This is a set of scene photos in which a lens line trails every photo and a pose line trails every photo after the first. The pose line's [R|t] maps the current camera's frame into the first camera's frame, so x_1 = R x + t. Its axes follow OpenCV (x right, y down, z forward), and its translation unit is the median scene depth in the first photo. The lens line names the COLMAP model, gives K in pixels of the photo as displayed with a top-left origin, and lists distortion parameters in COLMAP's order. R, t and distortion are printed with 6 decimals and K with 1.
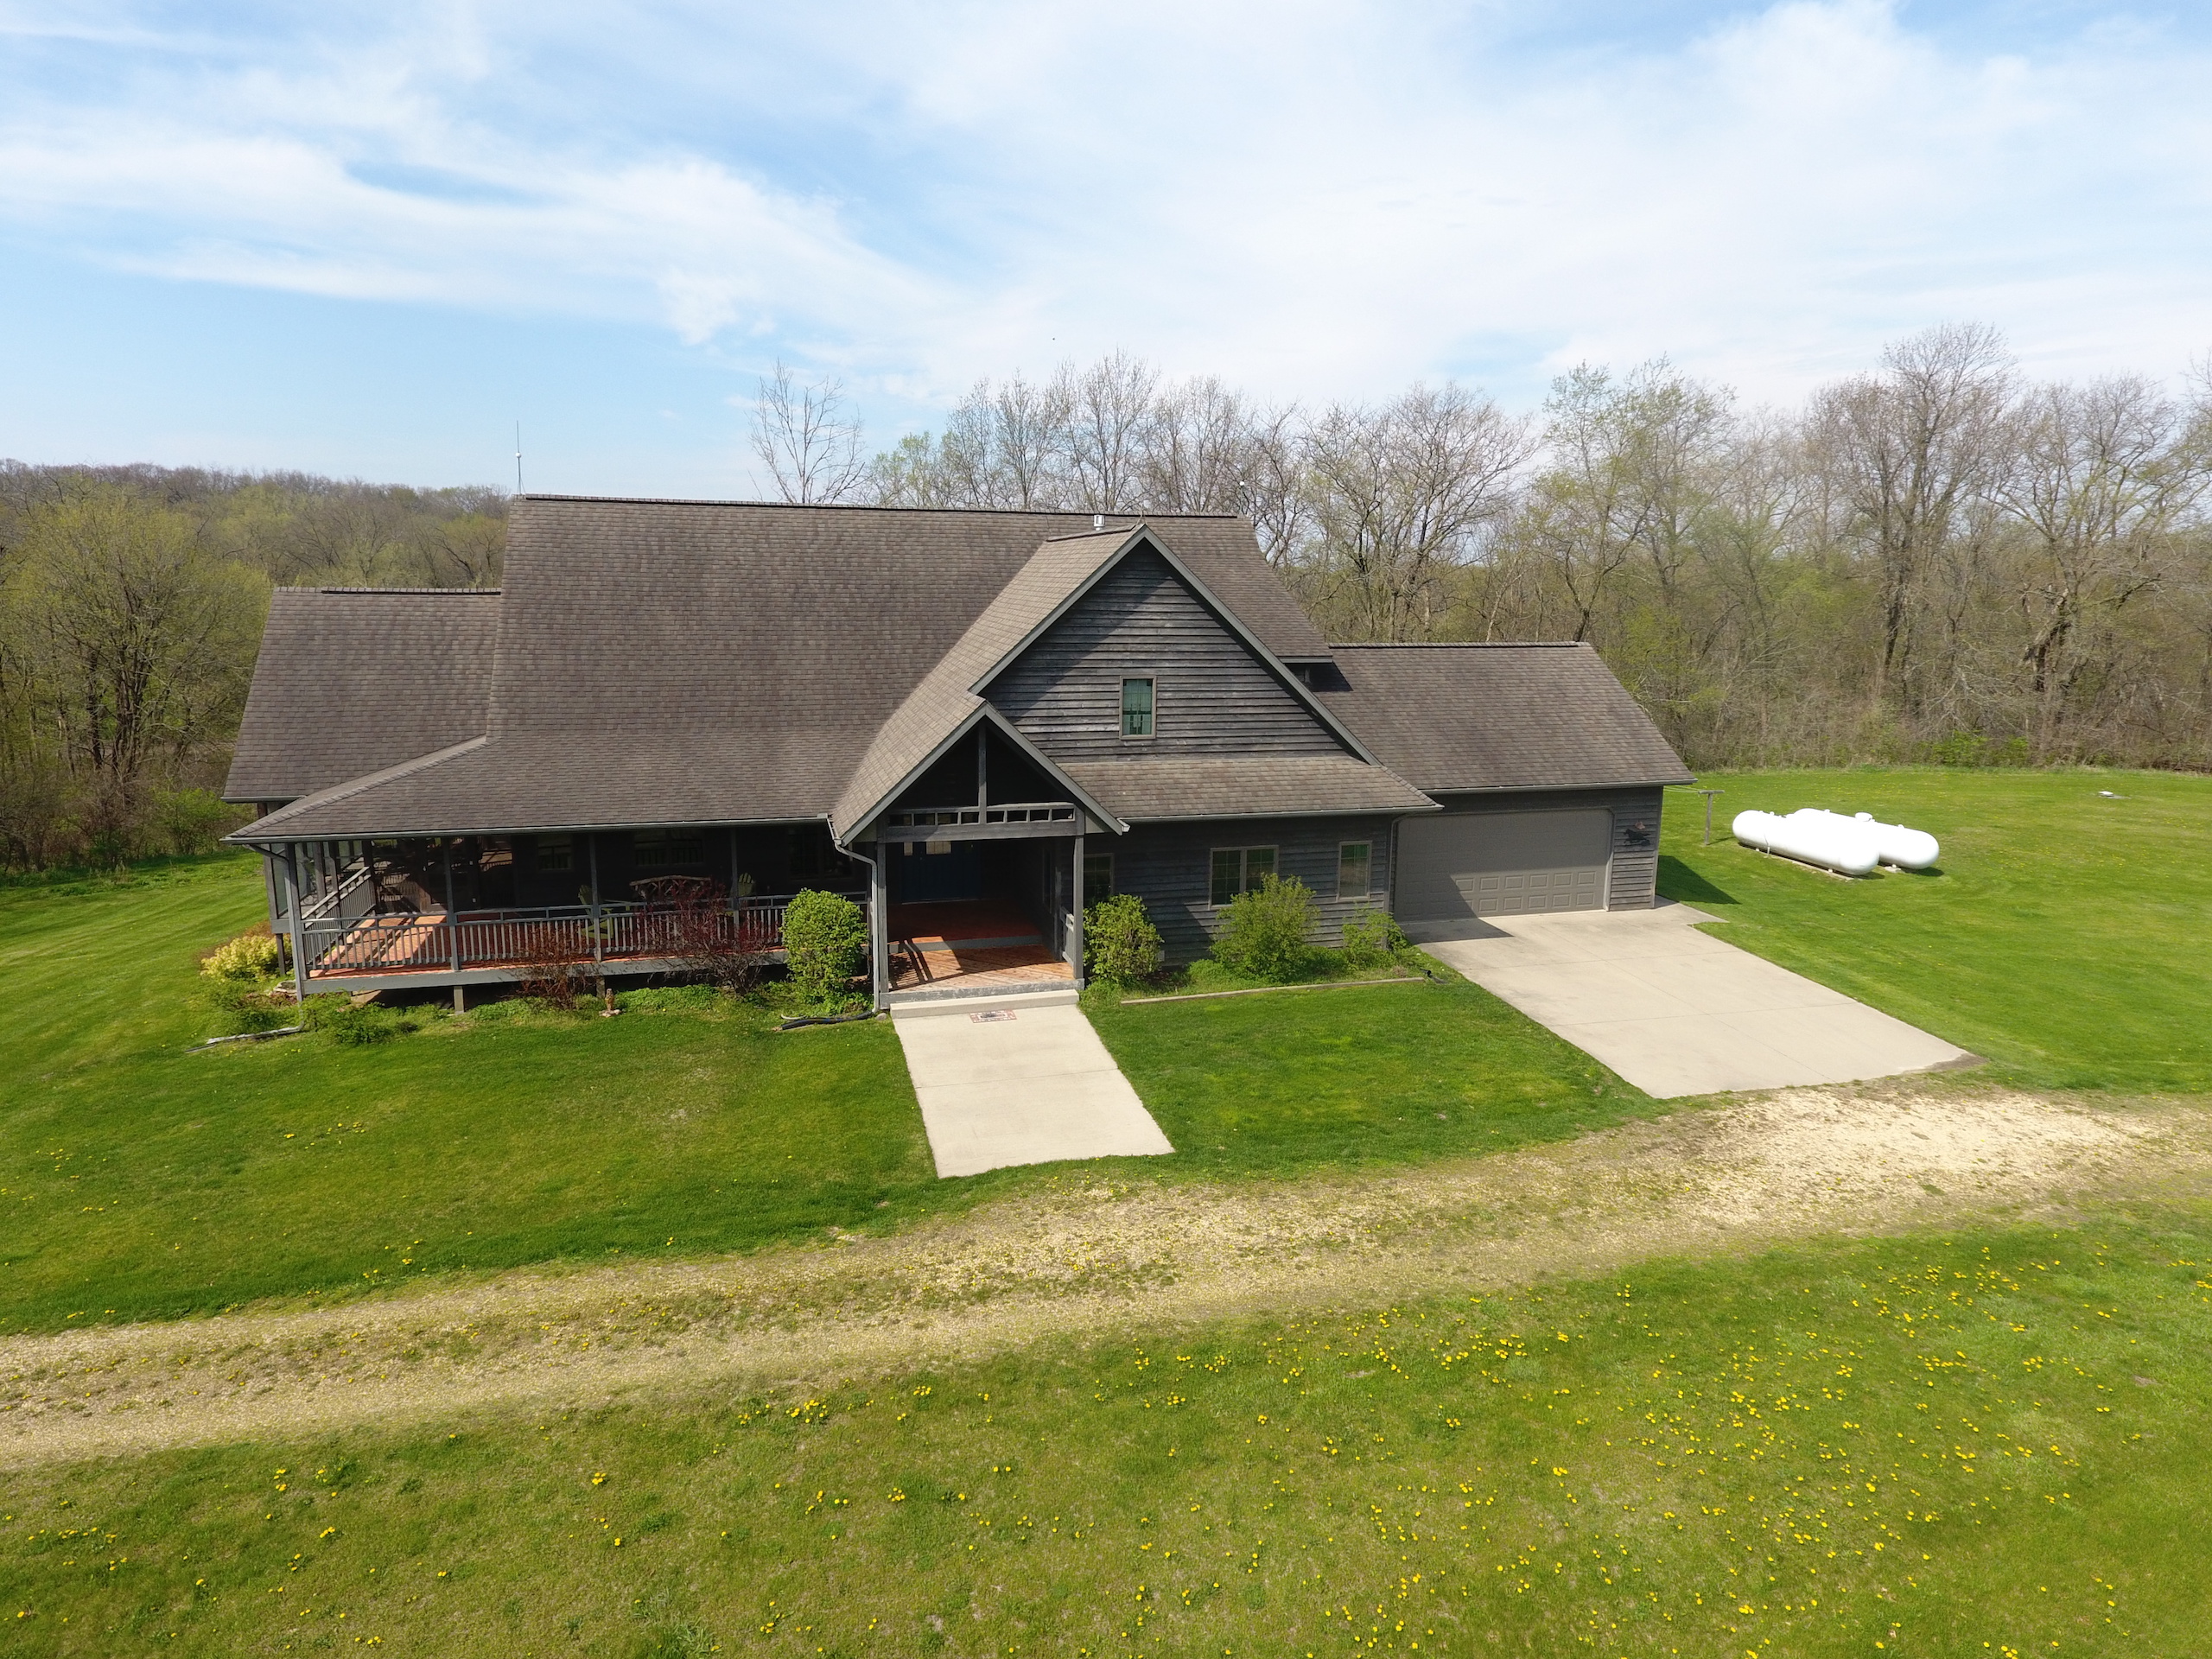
lens RADIAL K [[1290.1, 0, 1119.8], [0, 1290.1, 814.1], [0, 0, 1]] dist [-0.001443, -0.002397]
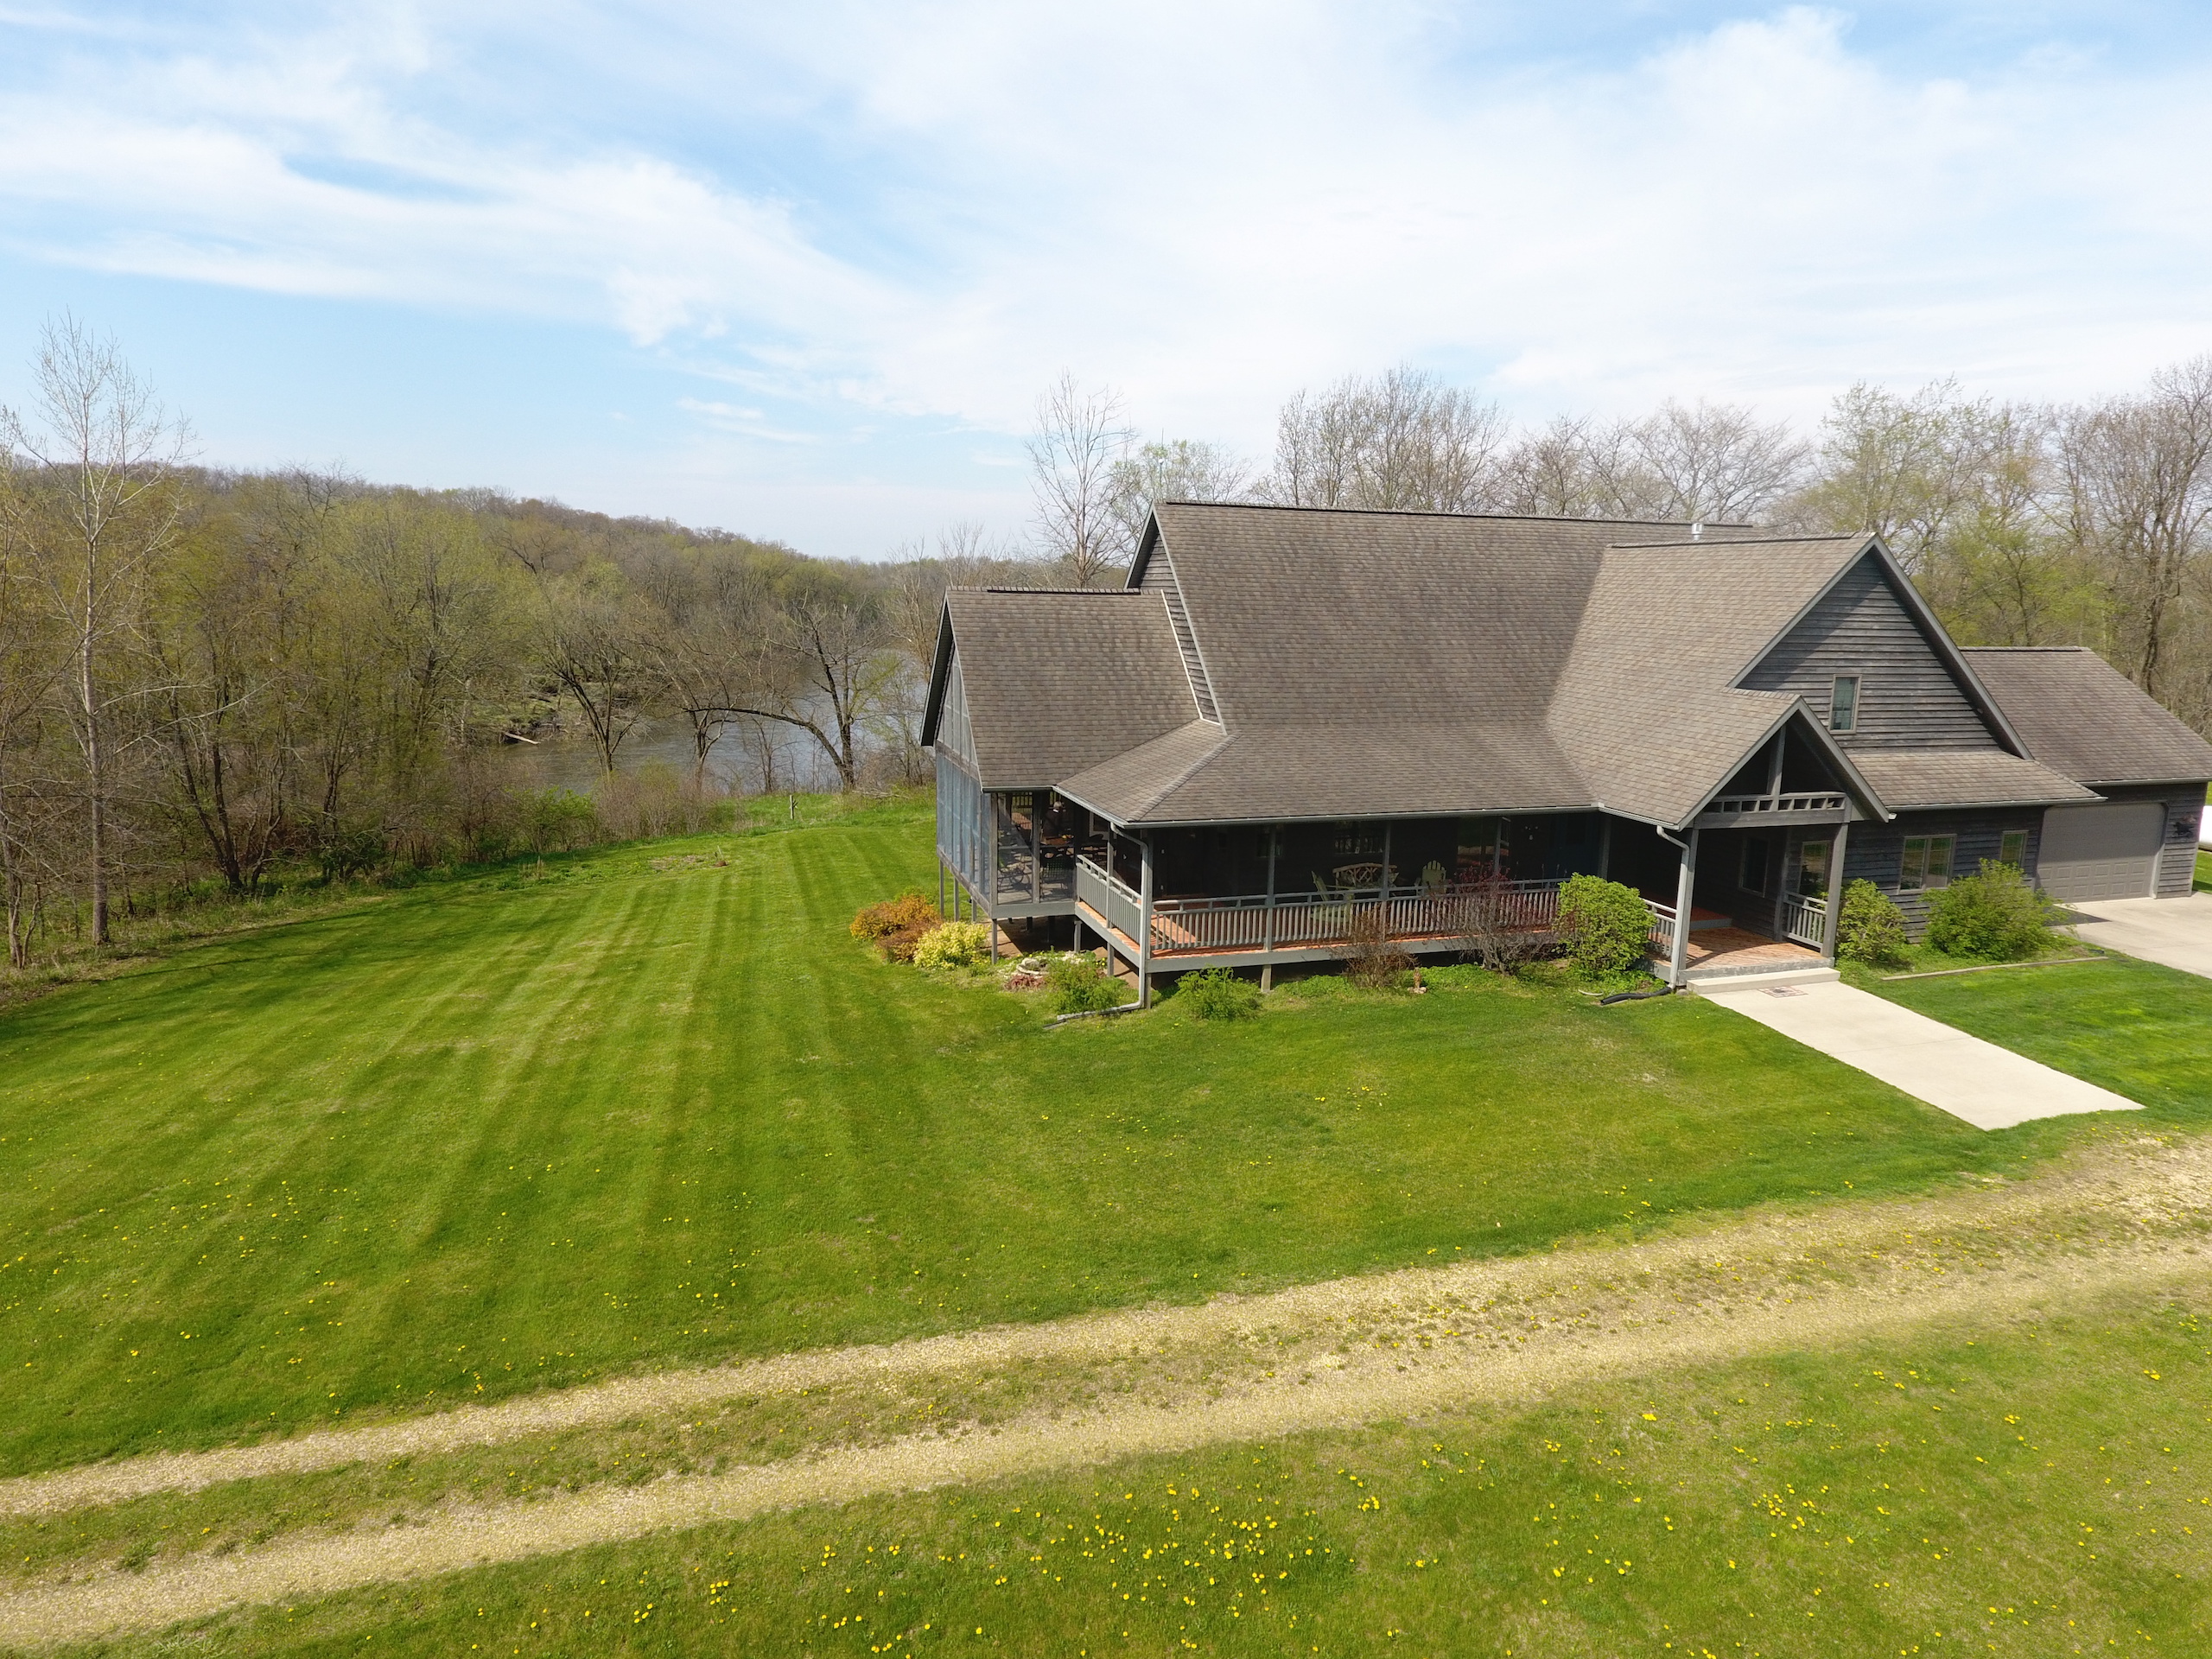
lens RADIAL K [[1292.3, 0, 1111.2], [0, 1292.3, 819.4], [0, 0, 1]] dist [0.002144, -0.003082]
pose [[0.999417, 0.000656, 0.034126, -0.693072], [-0.000582, 0.999997, -0.002187, 0.016836], [-0.034128, 0.002166, 0.999415, -0.050845]]
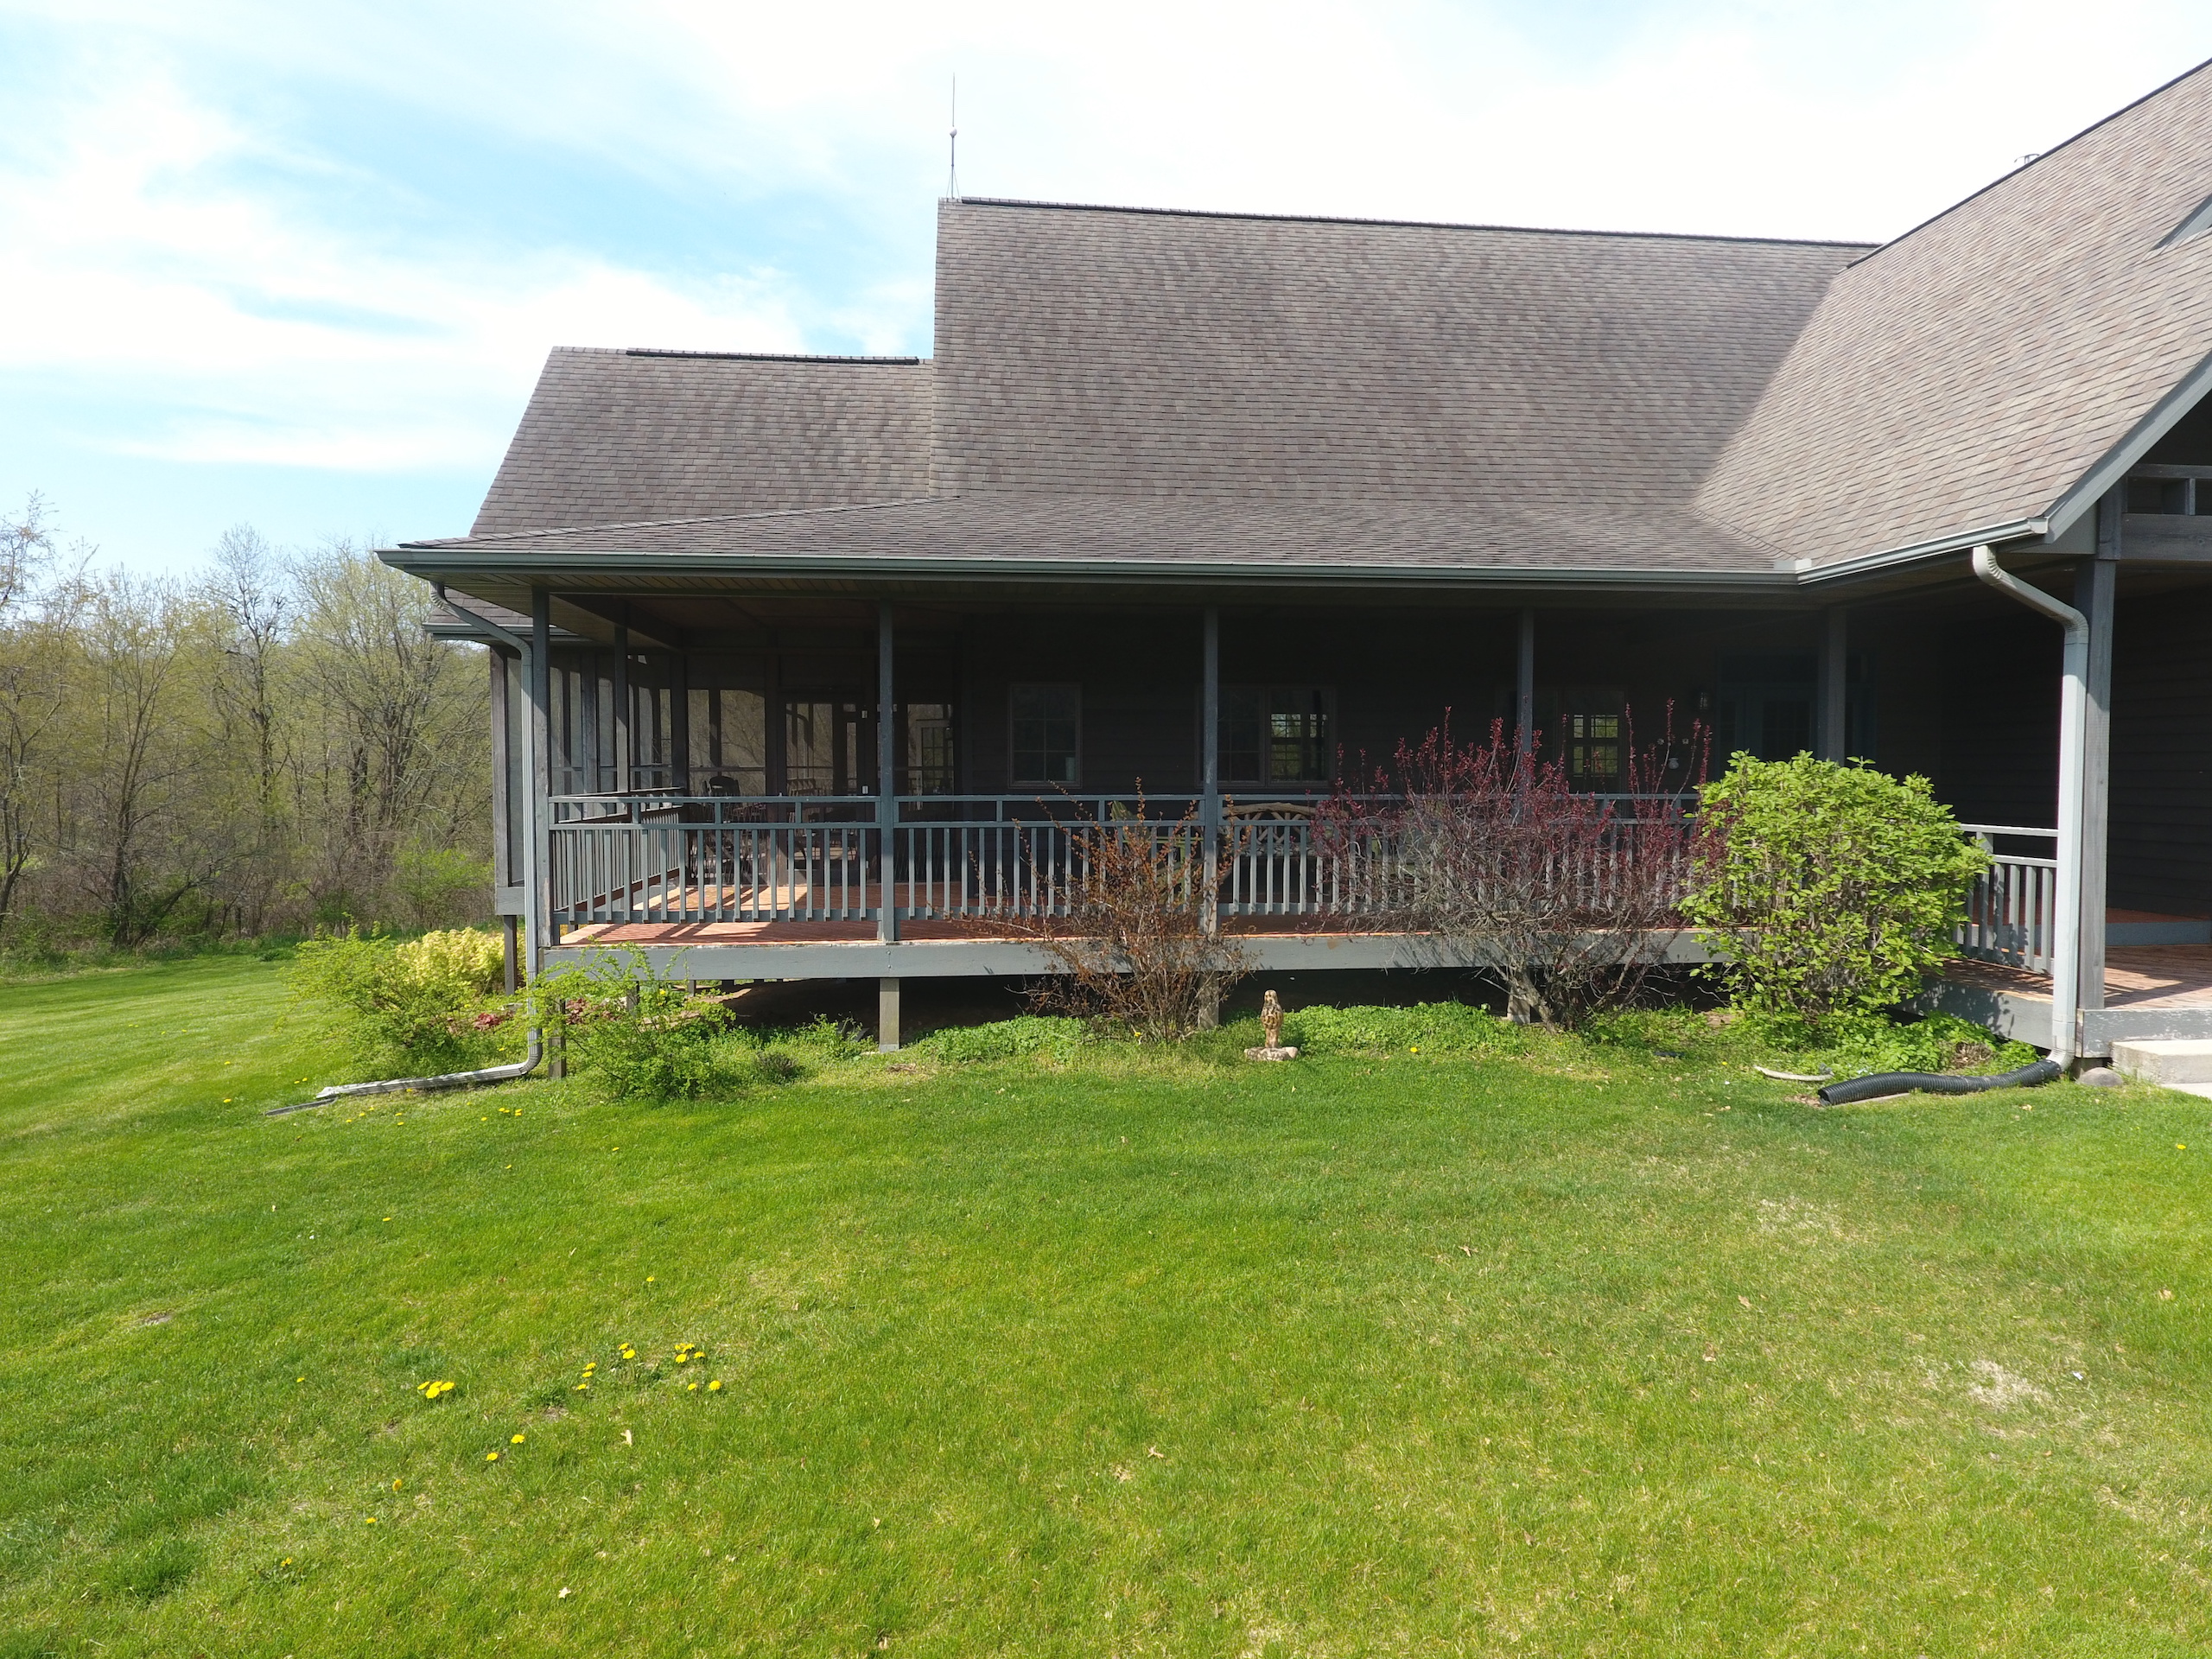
lens RADIAL K [[1286.7, 0, 1113.3], [0, 1286.7, 816.6], [0, 0, 1]] dist [-0.002633, -0.001364]
pose [[0.986597, -0.006528, -0.163046, -0.385273], [-0.016364, 0.990204, -0.138662, 0.140142], [0.162354, 0.139472, 0.976826, 0.620104]]
